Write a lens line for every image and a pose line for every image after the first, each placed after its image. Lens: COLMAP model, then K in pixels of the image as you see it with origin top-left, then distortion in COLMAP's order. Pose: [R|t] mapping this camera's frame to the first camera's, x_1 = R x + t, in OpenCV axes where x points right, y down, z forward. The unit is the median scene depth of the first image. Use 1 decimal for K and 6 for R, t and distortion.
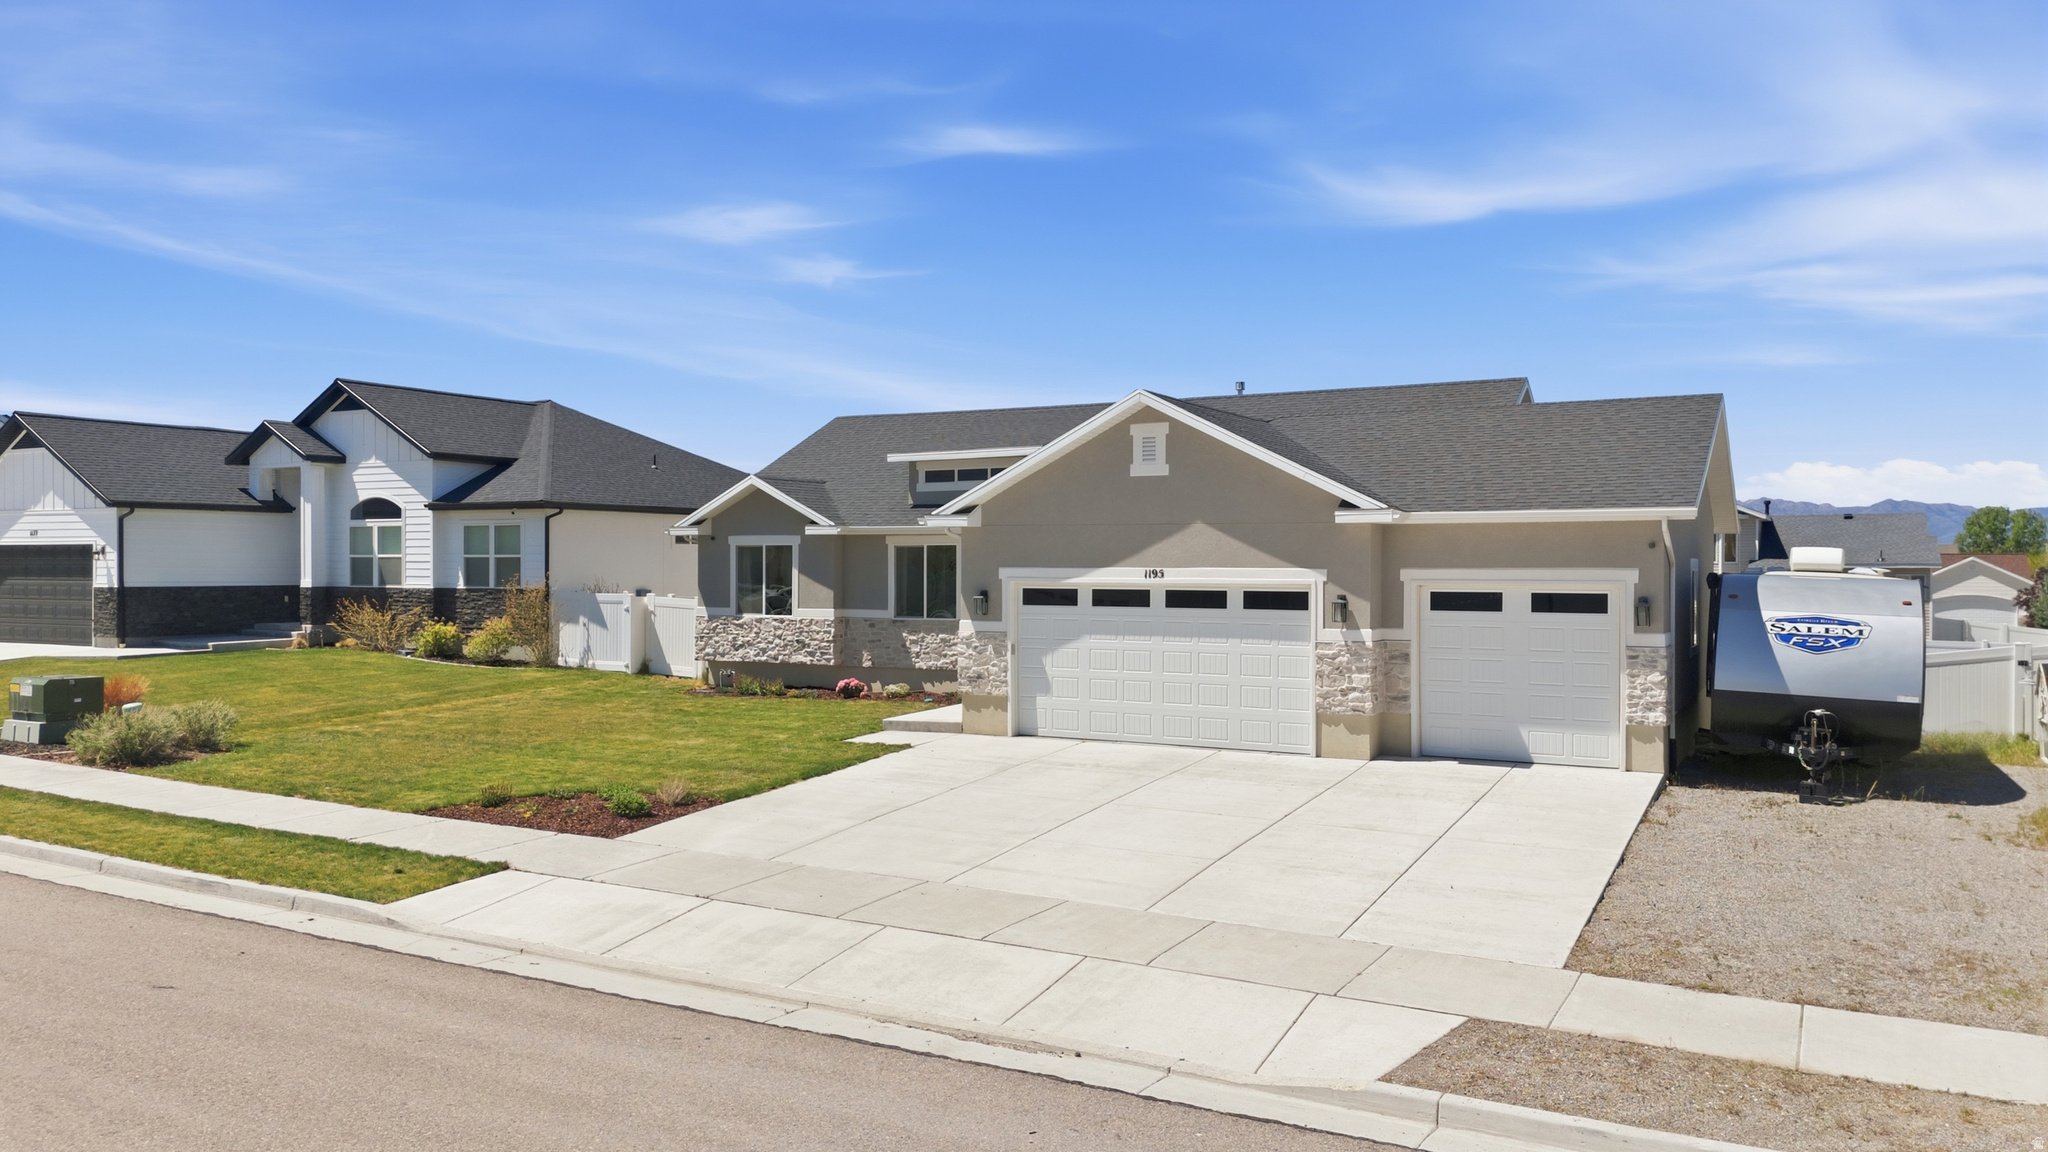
lens RADIAL K [[1498.9, 0, 1025.6], [0, 1498.9, 566.0], [0, 0, 1]] dist [0.086100, -0.078956]
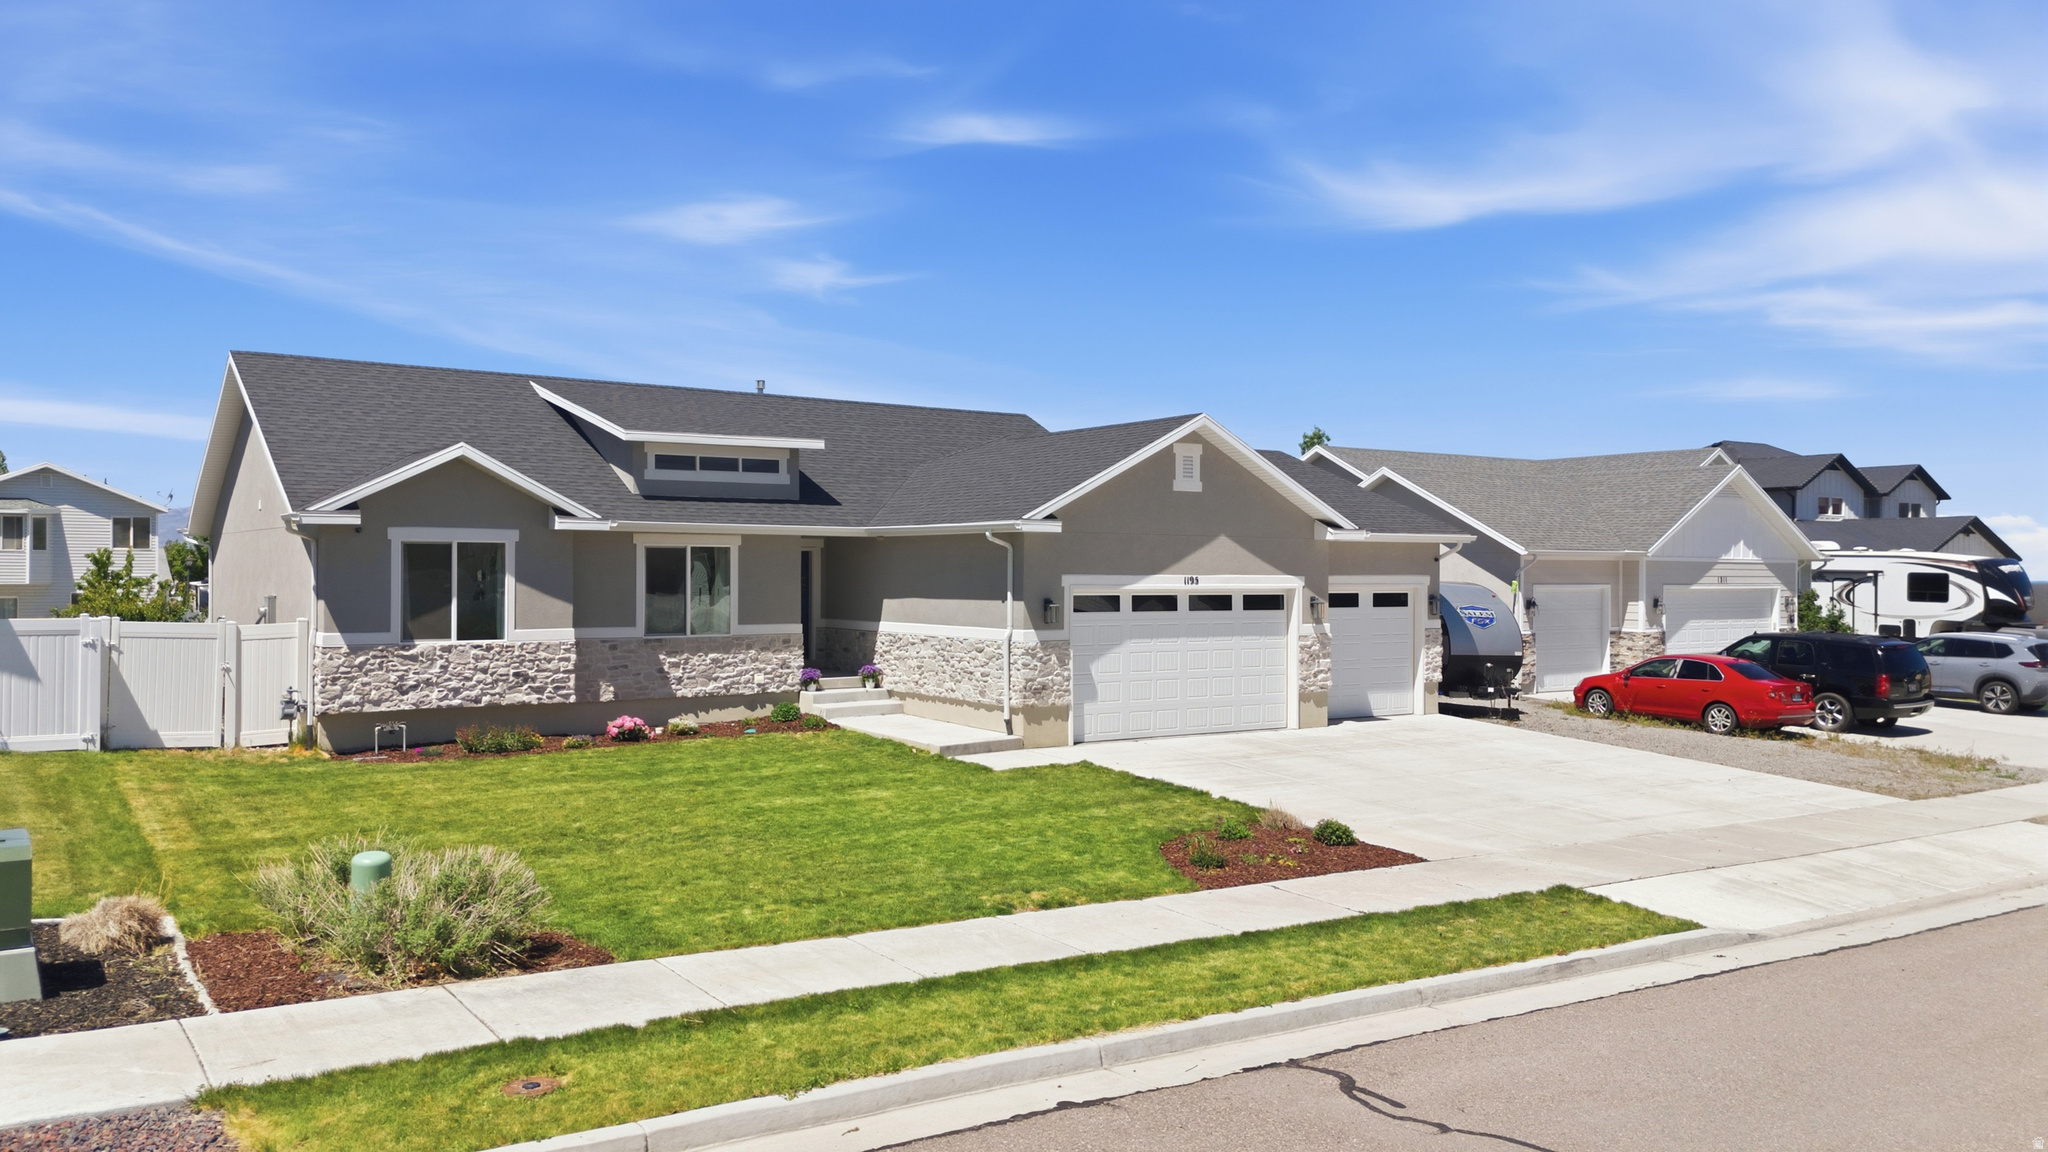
lens RADIAL K [[1498.9, 0, 1024.3], [0, 1498.9, 572.4], [0, 0, 1]] dist [0.086100, -0.078956]
pose [[0.459572, -0.000614, 0.888140, -0.989444], [-0.003317, 0.999992, 0.002408, -0.003188], [-0.888134, -0.004052, 0.459566, 0.628028]]
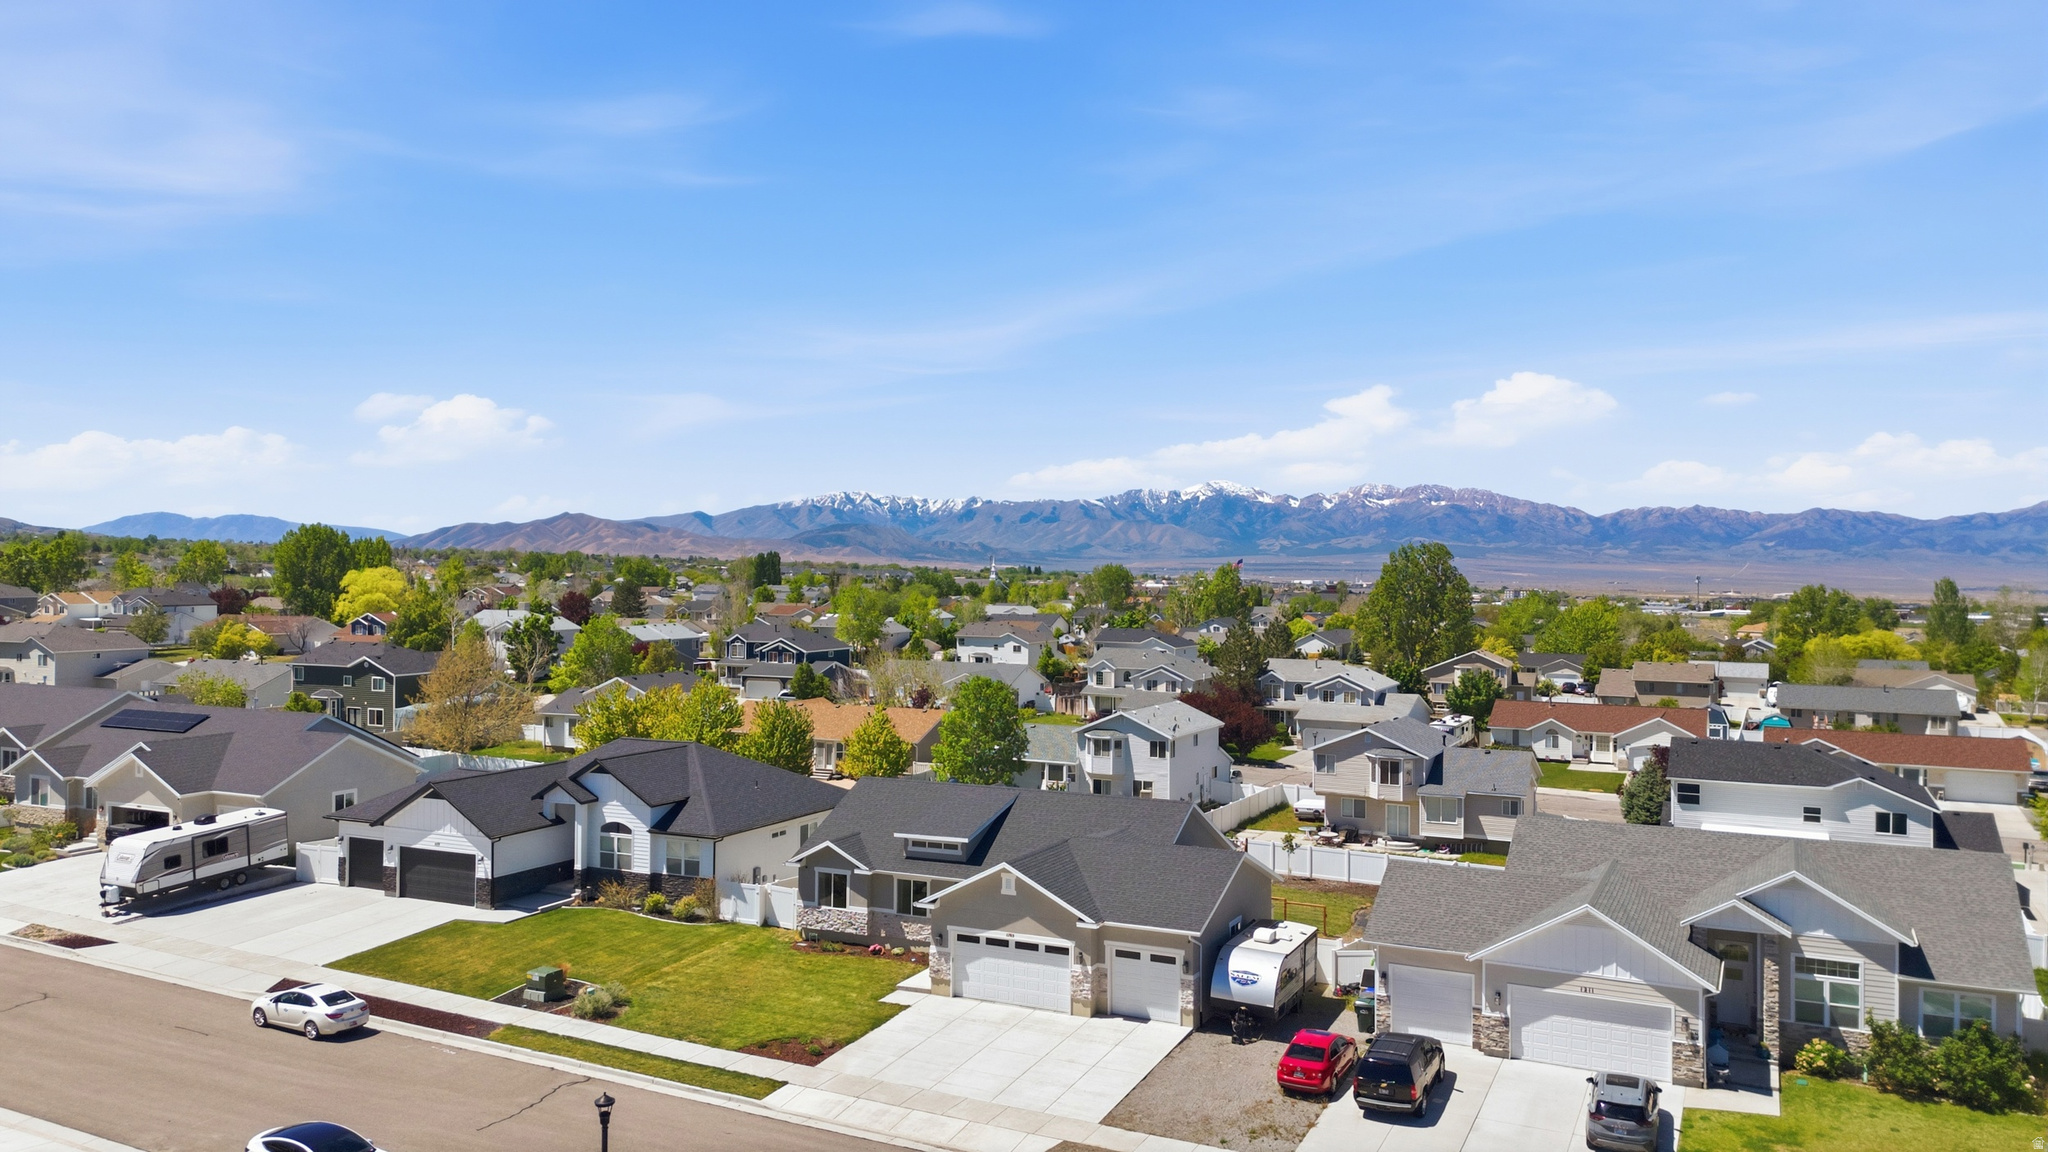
lens RADIAL K [[1498.9, 0, 1024.8], [0, 1498.9, 573.2], [0, 0, 1]] dist [0.086100, -0.078956]
pose [[0.999374, 0.004832, 0.035040, 0.021274], [-0.004929, 0.999984, 0.002680, -0.623659], [-0.035027, -0.002851, 0.999382, -1.540358]]
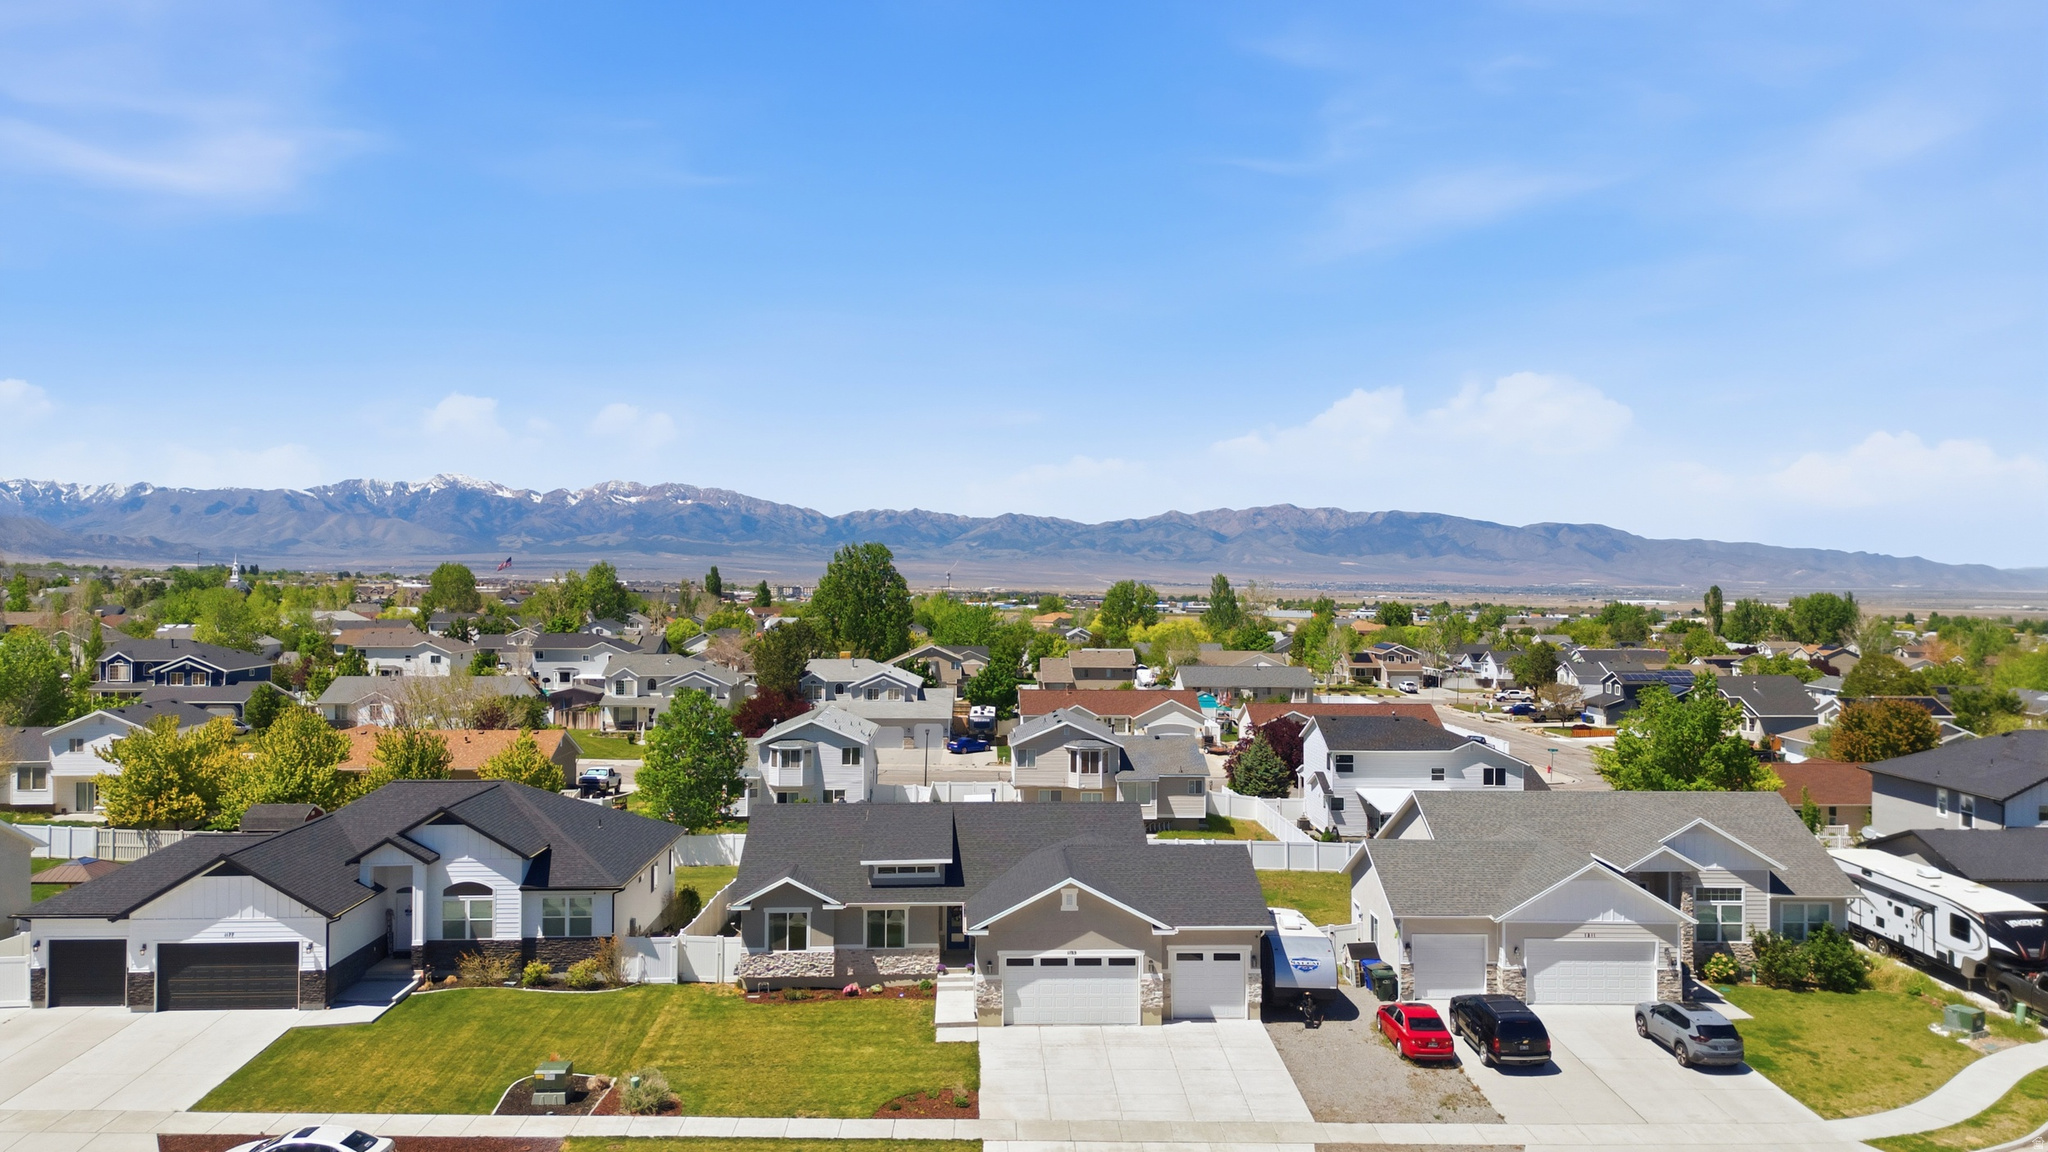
lens RADIAL K [[1498.9, 0, 1024.7], [0, 1498.9, 572.9], [0, 0, 1]] dist [0.086100, -0.078956]
pose [[0.865144, 0.000241, 0.501524, -1.230221], [-0.001661, 0.999996, 0.002385, -0.629939], [-0.501522, -0.002896, 0.865140, -1.076640]]
